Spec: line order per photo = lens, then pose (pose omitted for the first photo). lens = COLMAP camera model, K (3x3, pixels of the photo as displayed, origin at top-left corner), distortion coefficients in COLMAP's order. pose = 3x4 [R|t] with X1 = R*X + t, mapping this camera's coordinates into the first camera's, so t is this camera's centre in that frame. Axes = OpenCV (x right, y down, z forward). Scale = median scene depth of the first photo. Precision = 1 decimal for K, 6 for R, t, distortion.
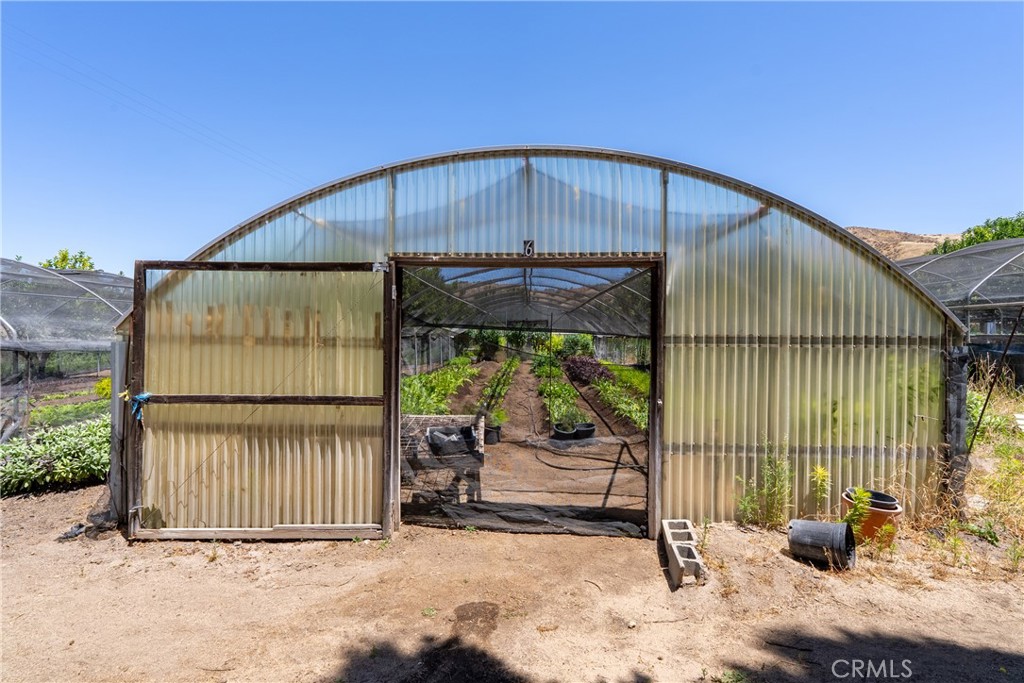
lens RADIAL K [[460.4, 0, 512.0], [0, 460.4, 341.5], [0, 0, 1]] dist [-0.003725, 0.000716]
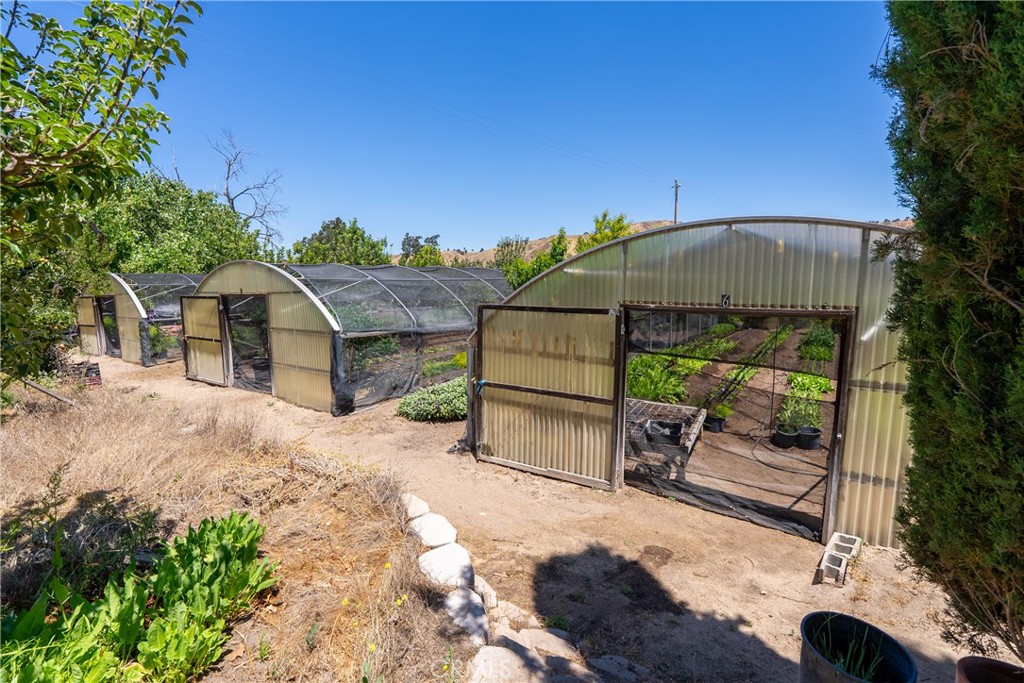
lens RADIAL K [[460.4, 0, 512.0], [0, 460.4, 341.5], [0, 0, 1]] dist [-0.003725, 0.000716]
pose [[0.840107, 0.061660, -0.538905, 0.230011], [0.000884, 0.993361, 0.115036, -0.234092], [0.542420, -0.097119, 0.834475, -0.389137]]
